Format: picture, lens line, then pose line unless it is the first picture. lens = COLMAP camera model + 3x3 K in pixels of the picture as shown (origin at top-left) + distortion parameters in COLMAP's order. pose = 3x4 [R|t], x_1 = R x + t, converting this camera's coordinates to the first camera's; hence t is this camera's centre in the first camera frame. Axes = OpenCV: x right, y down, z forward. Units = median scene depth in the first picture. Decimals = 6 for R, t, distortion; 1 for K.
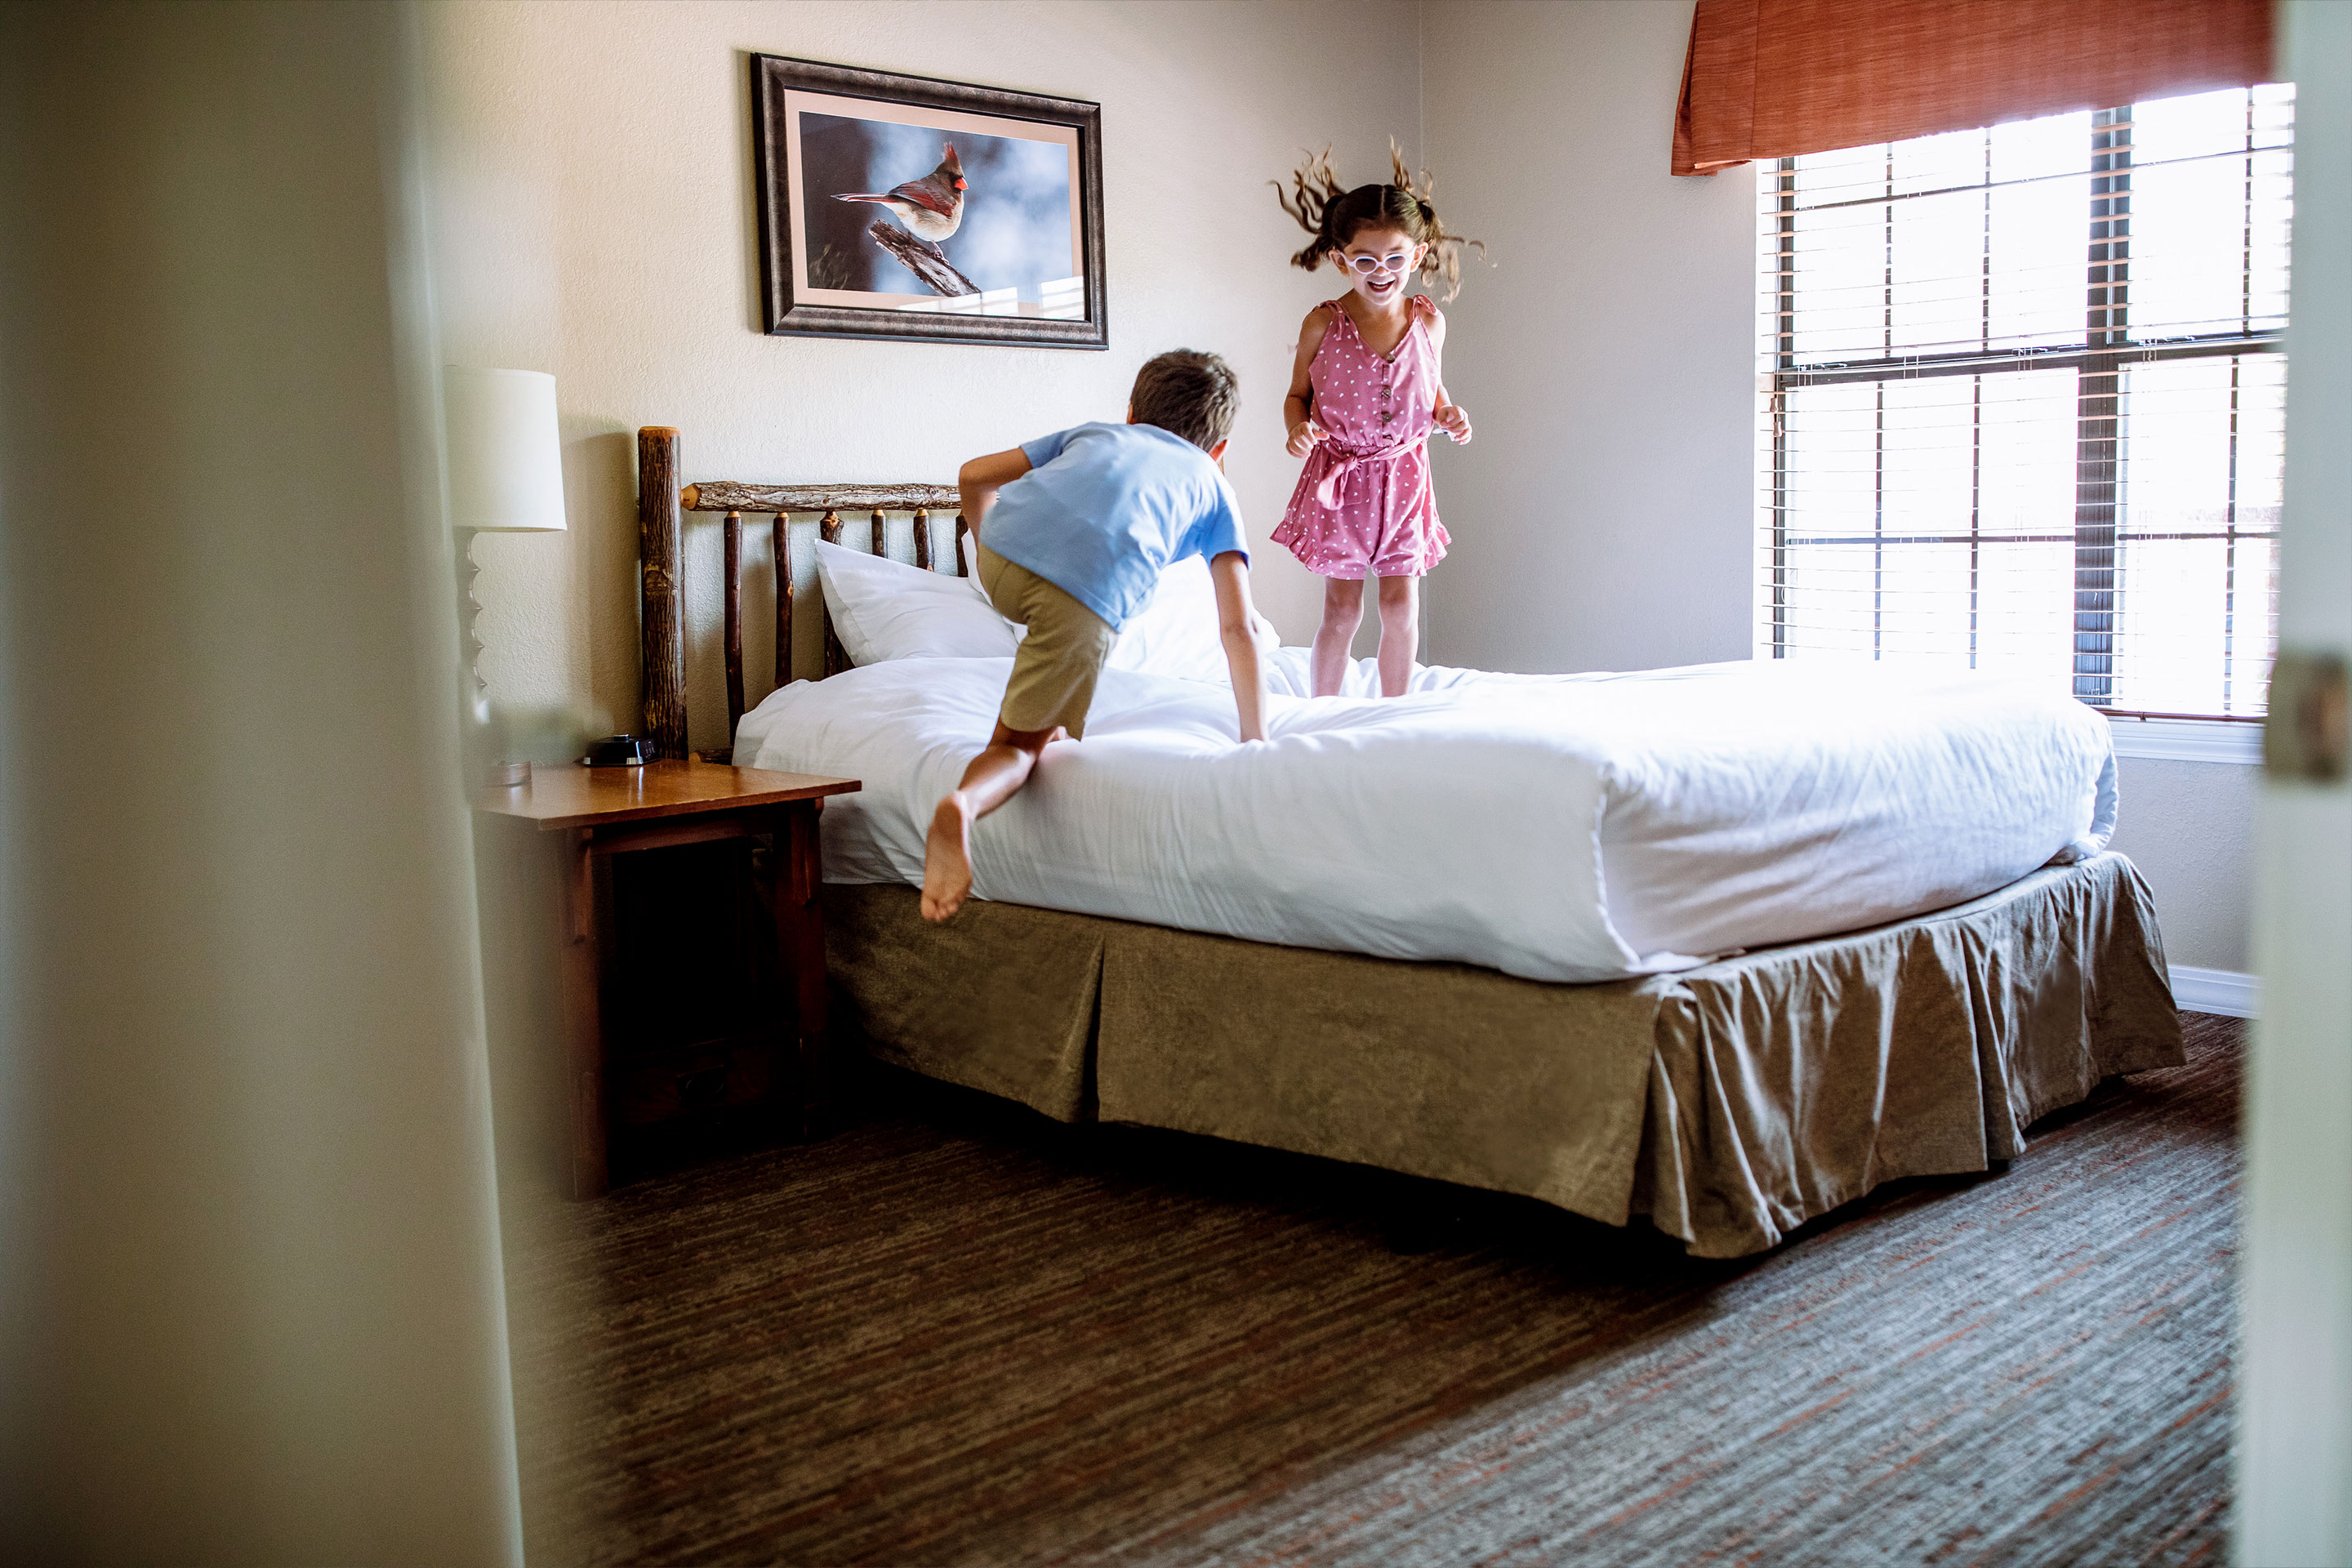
lens RADIAL K [[2252.9, 0, 1176.0], [0, 2252.9, 784.0], [0, 0, 1]] dist [0.005790, 0.003340]
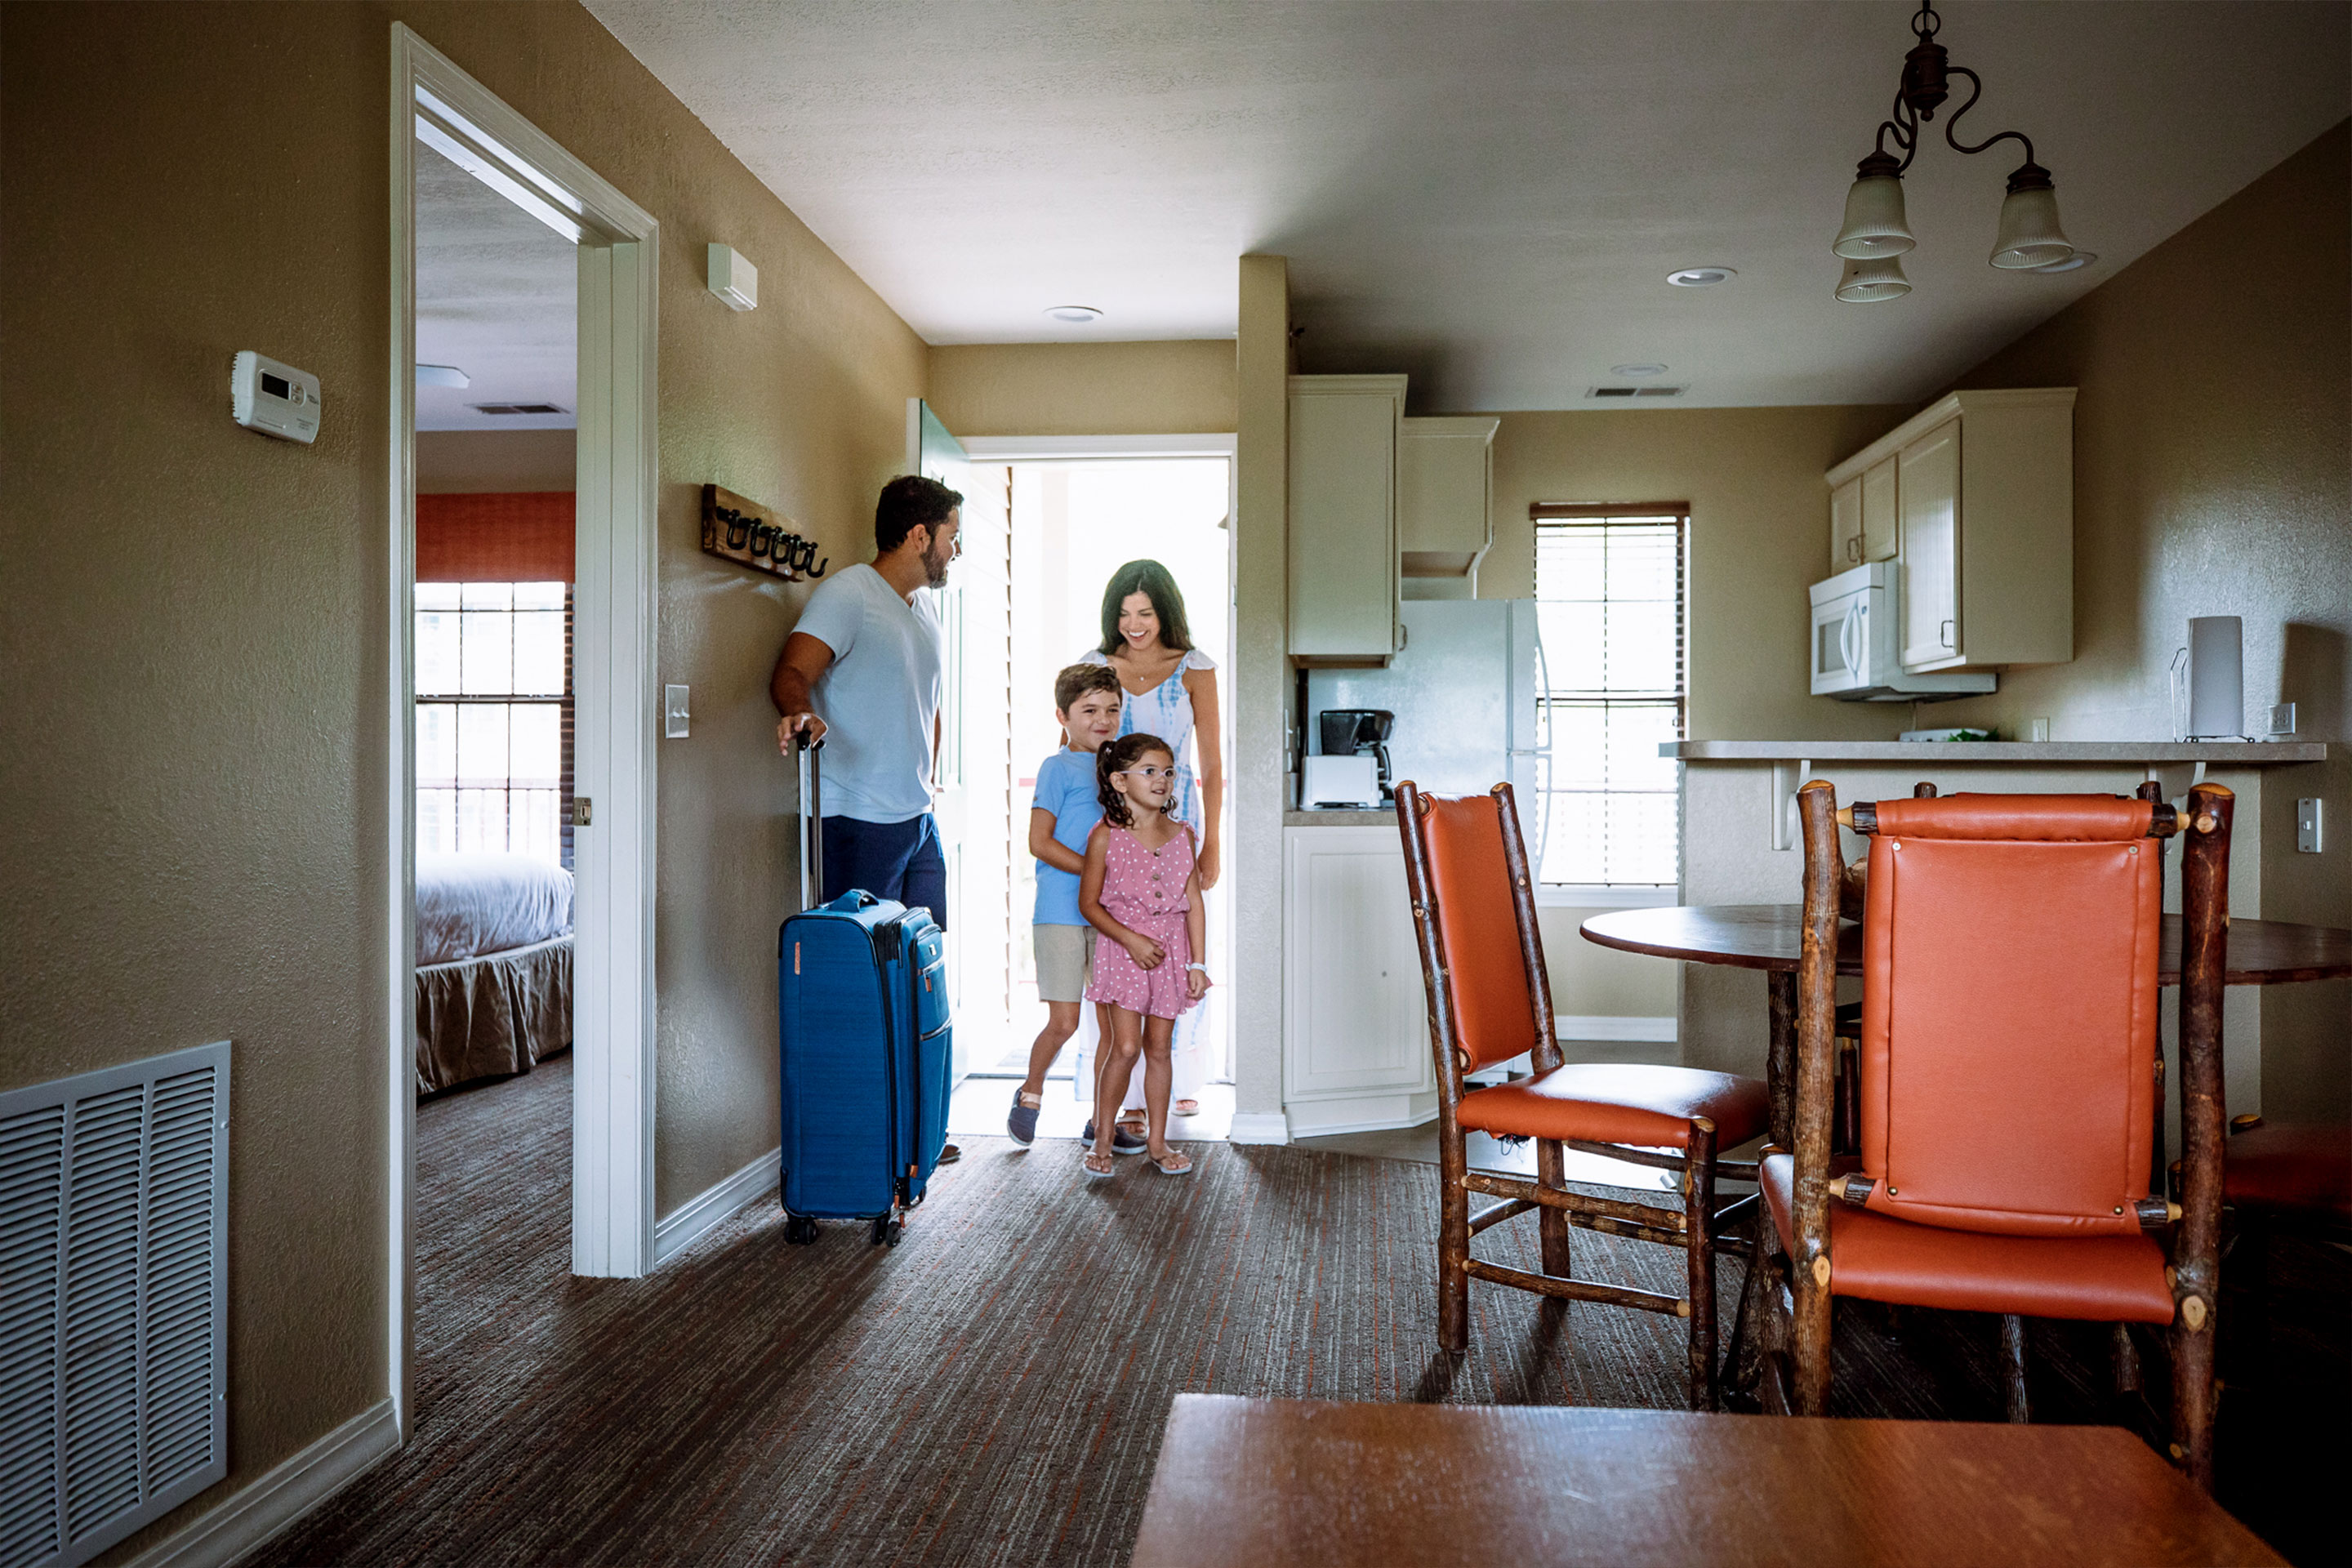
lens RADIAL K [[1768.6, 0, 1176.0], [0, 1768.6, 784.0], [0, 0, 1]] dist [0.003577, 0.001302]
pose [[0.764362, 0.026200, 0.644254, -0.259593], [0.049584, 0.993827, -0.099244, 0.091694], [-0.642878, 0.107803, 0.758345, -0.723165]]
